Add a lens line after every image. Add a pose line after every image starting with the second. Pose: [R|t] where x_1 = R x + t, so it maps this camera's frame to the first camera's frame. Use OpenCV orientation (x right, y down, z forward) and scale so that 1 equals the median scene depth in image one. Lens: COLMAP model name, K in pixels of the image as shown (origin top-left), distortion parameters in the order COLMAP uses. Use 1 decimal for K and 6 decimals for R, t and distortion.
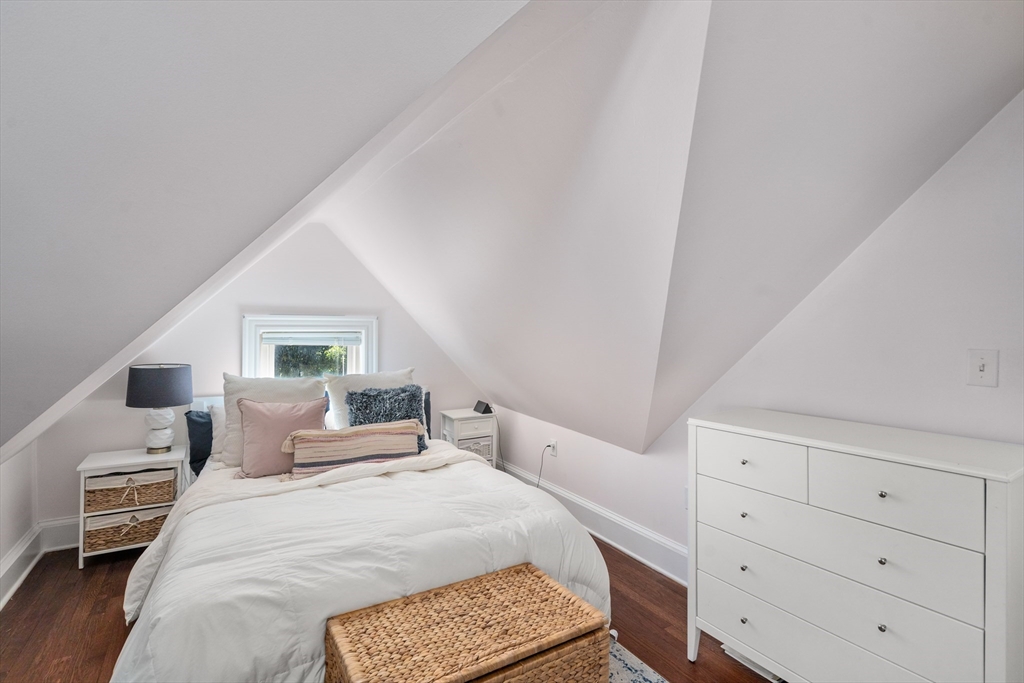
lens RADIAL K [[480.3, 0, 501.8], [0, 480.3, 319.9], [0, 0, 1]] dist [-0.003607, 0.000476]
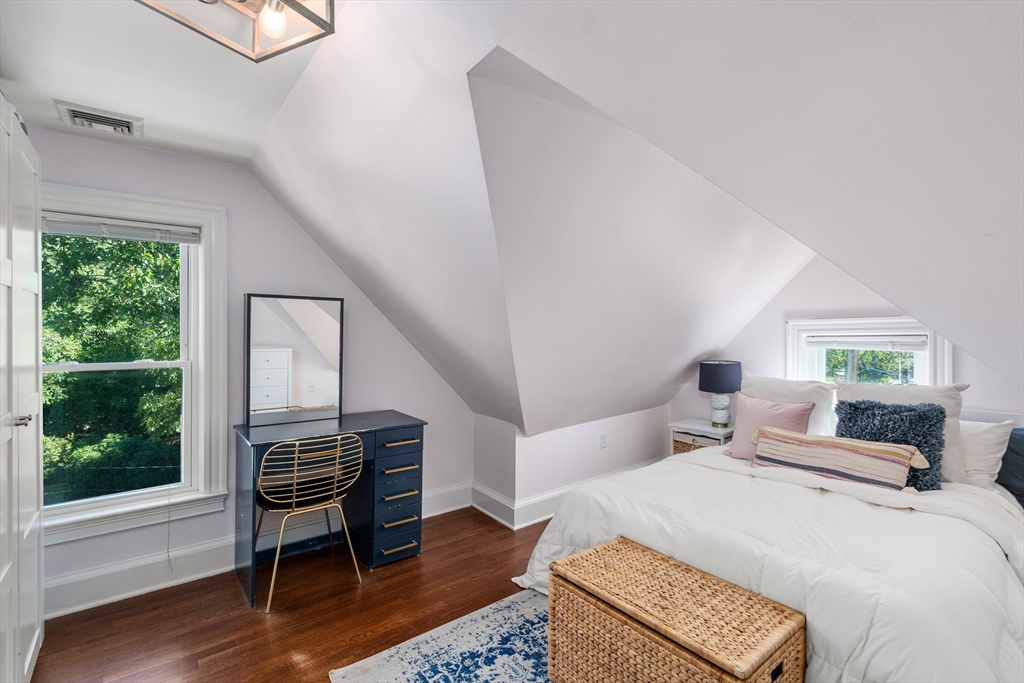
lens RADIAL K [[480.3, 0, 501.8], [0, 480.3, 319.9], [0, 0, 1]] dist [-0.003607, 0.000476]
pose [[0.101878, -0.037349, -0.994096, 0.676665], [0.035364, 0.998799, -0.033901, 0.003142], [0.994168, -0.031702, 0.103076, 0.323894]]
